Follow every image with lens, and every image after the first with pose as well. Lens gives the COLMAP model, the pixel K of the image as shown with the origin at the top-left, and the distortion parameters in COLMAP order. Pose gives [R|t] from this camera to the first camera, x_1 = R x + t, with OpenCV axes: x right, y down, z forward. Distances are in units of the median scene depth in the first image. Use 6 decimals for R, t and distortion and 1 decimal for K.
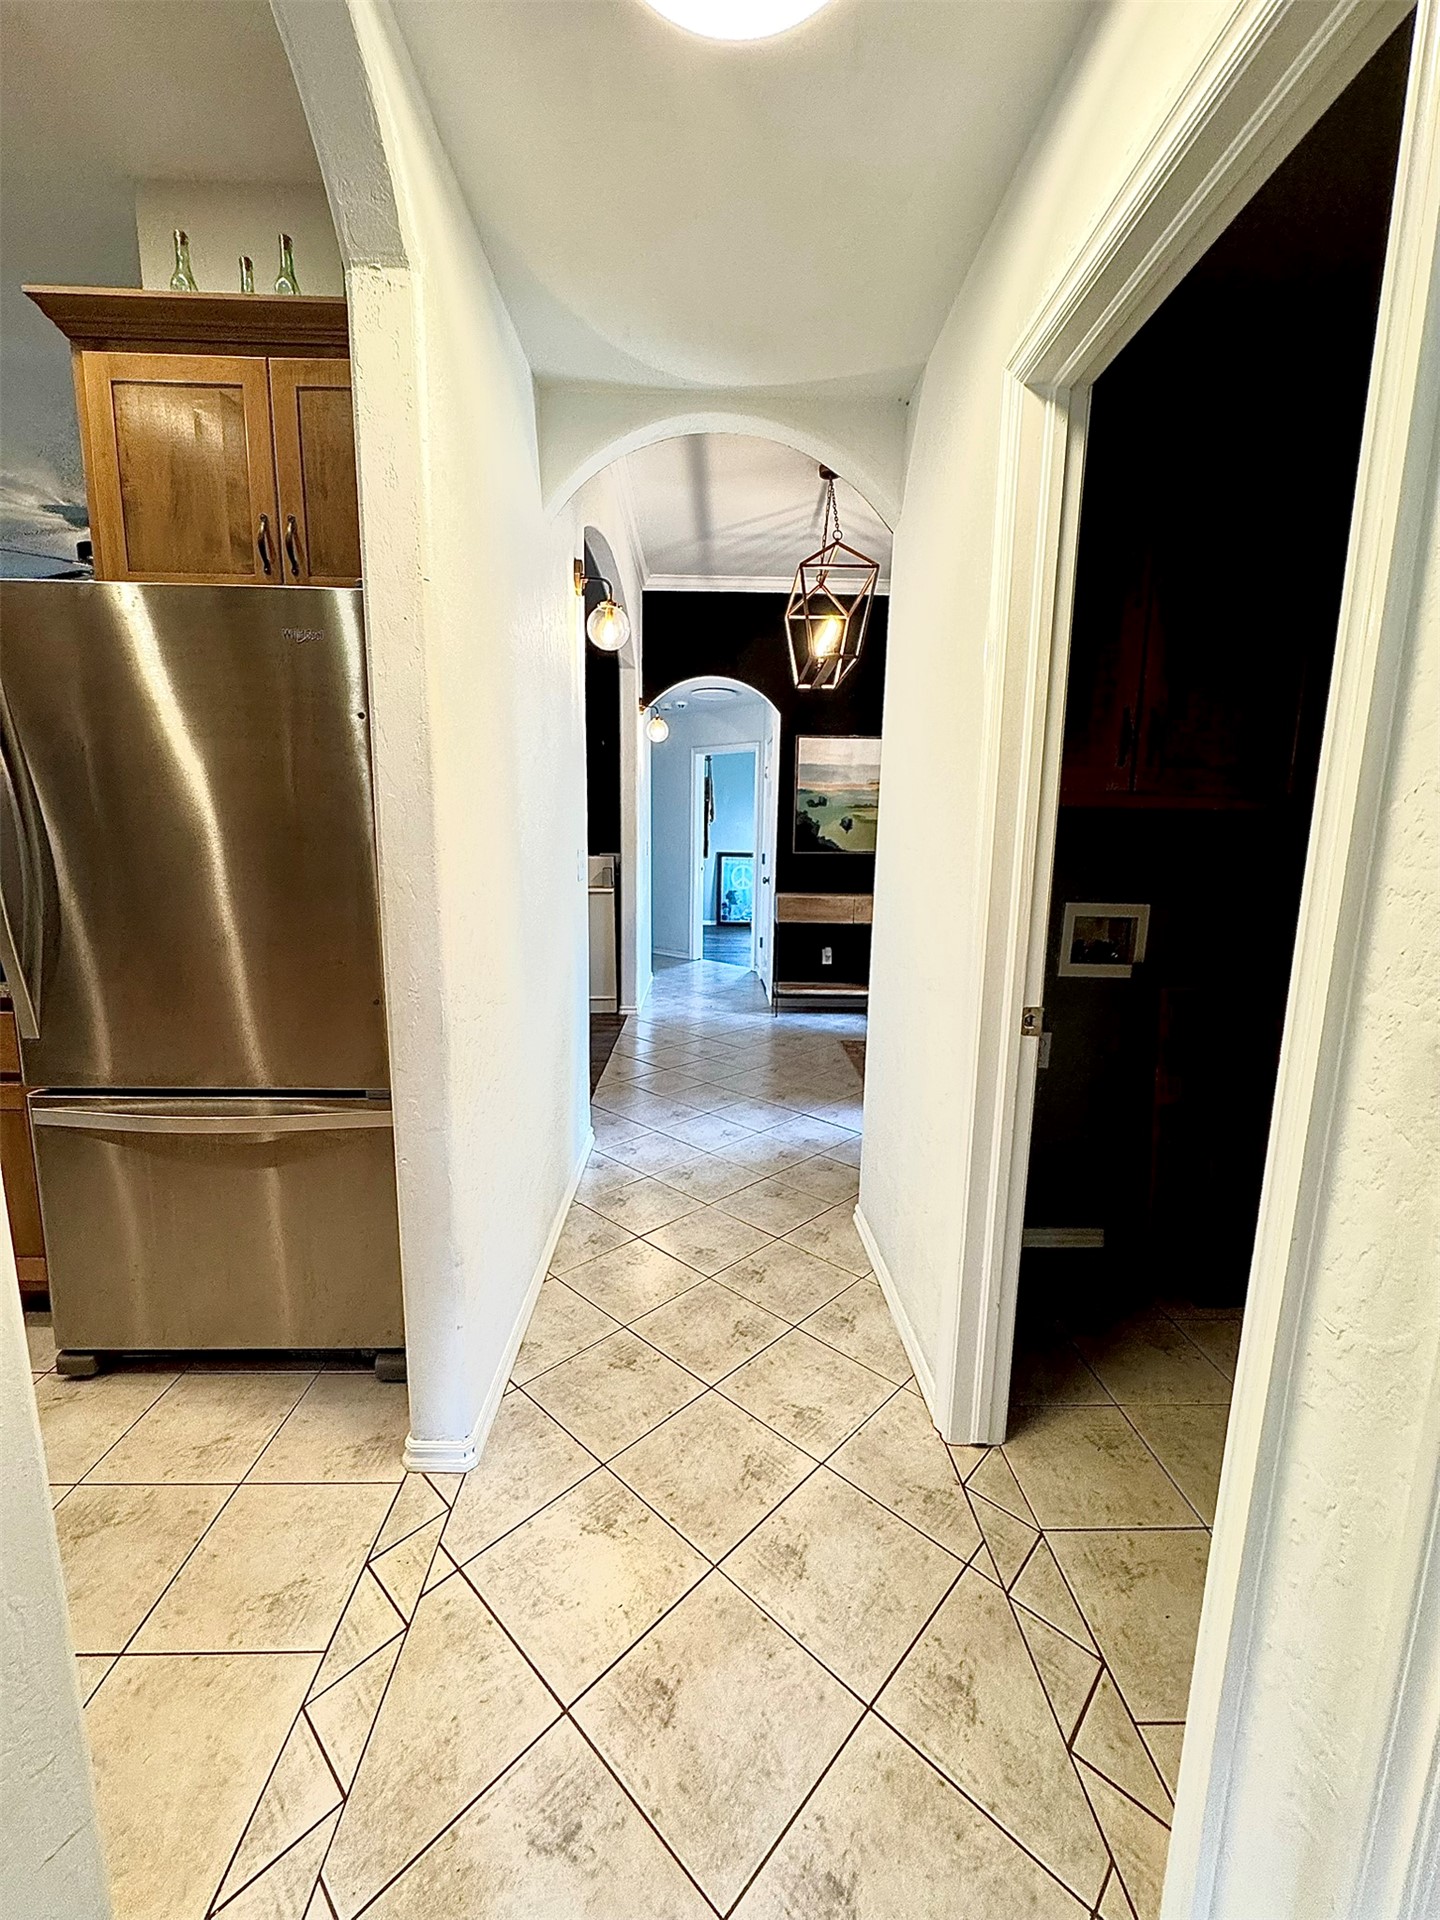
lens RADIAL K [[767.8, 0, 714.5], [0, 767.8, 954.0], [0, 0, 1]] dist [-0.002478, -0.000214]
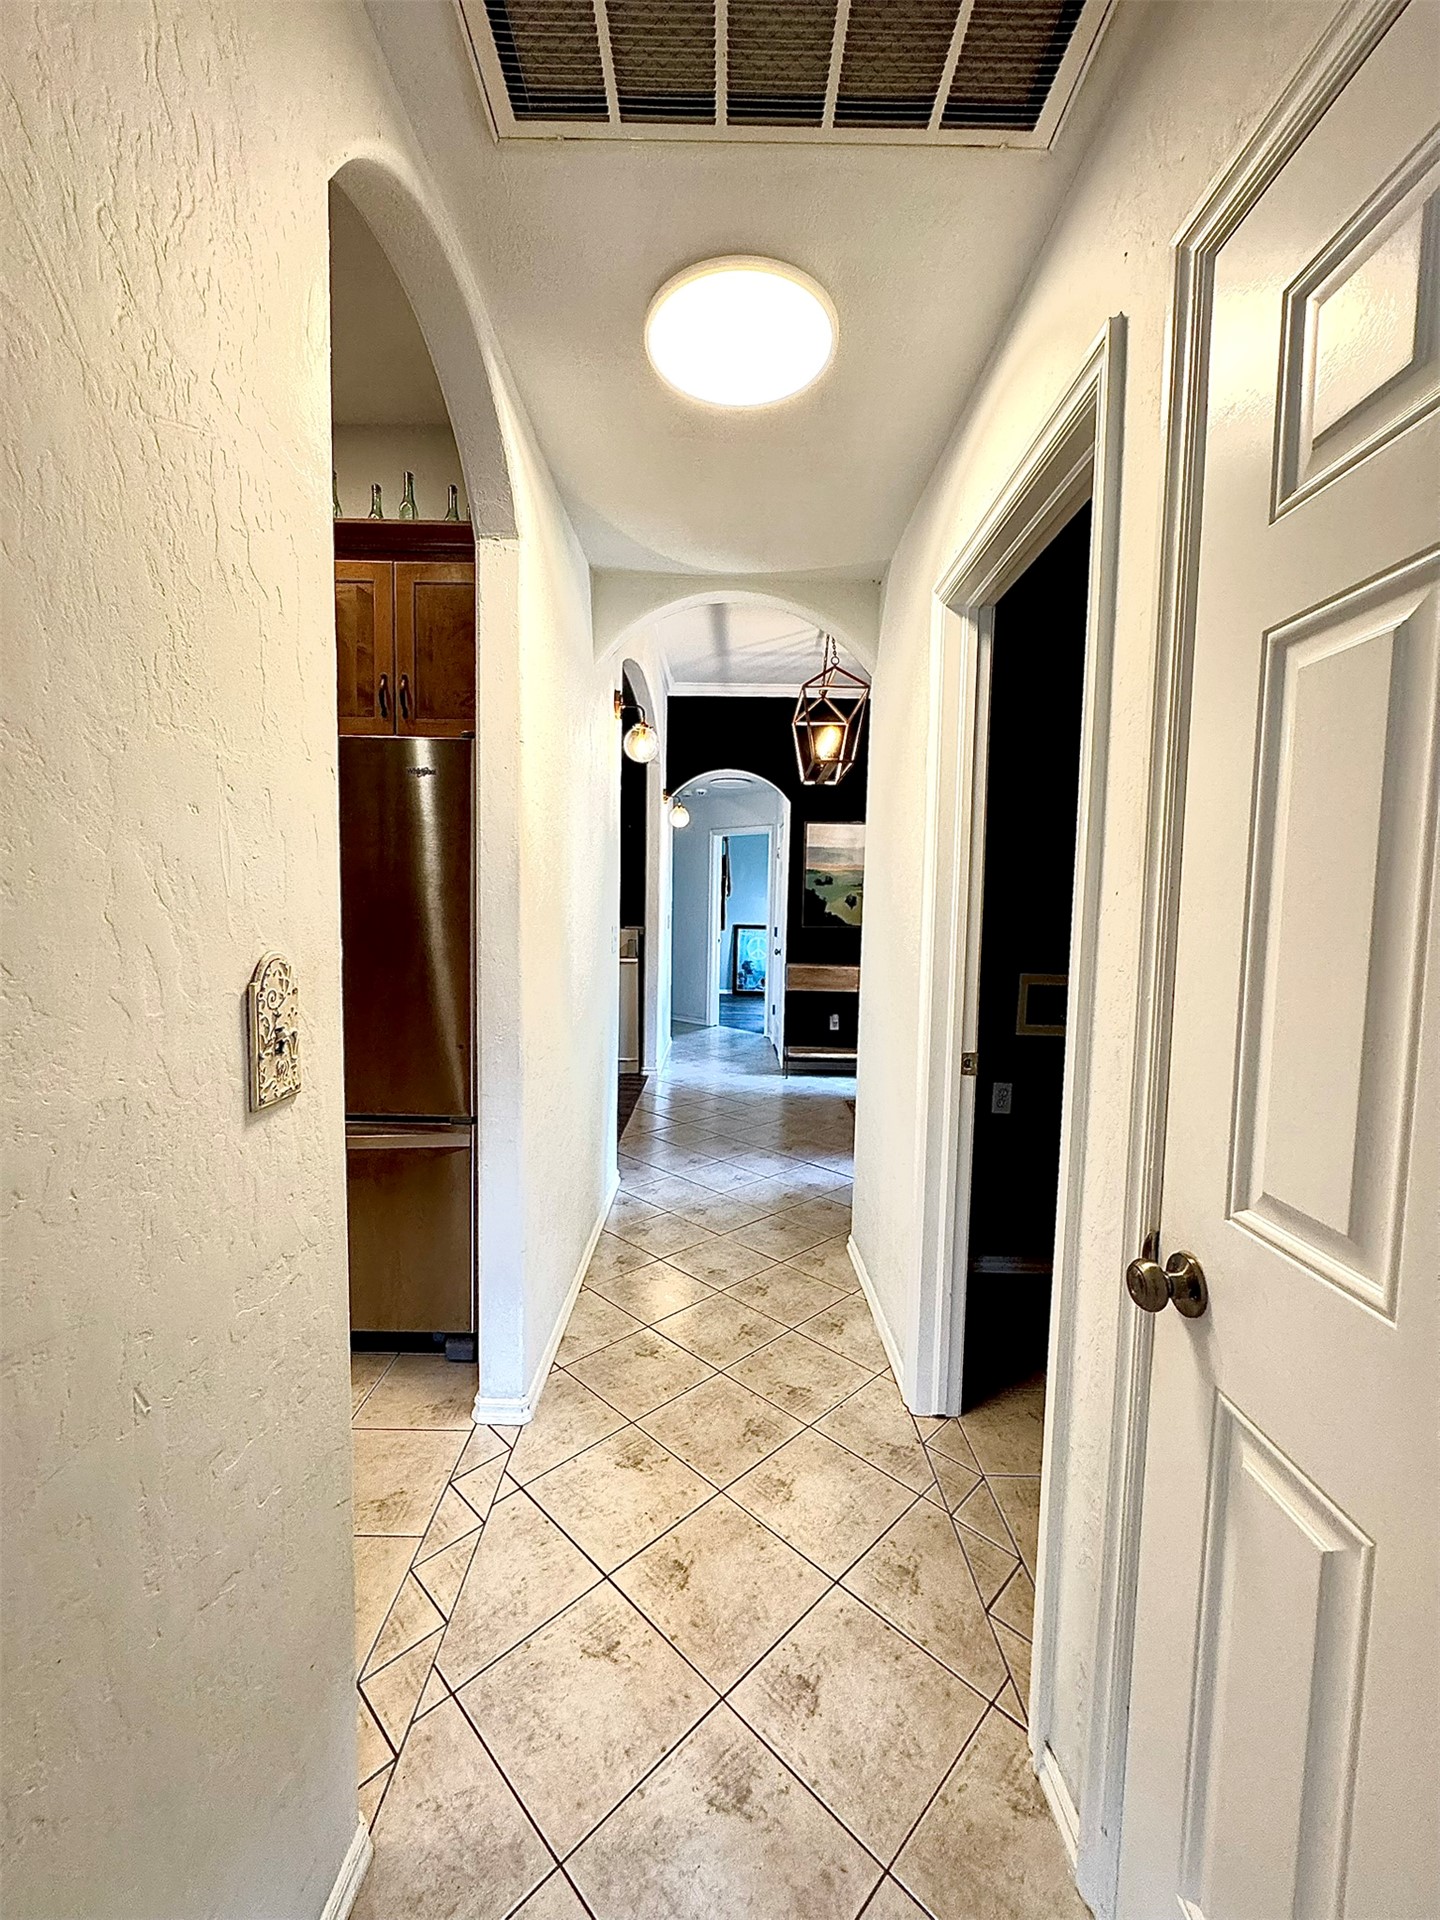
lens RADIAL K [[767.8, 0, 720.5], [0, 767.8, 960.6], [0, 0, 1]] dist [-0.002478, -0.000214]
pose [[0.999861, 0.006066, -0.015515, 0.011048], [-0.007327, 0.996564, -0.082501, 0.019837], [0.014961, 0.082603, 0.996470, -0.257865]]
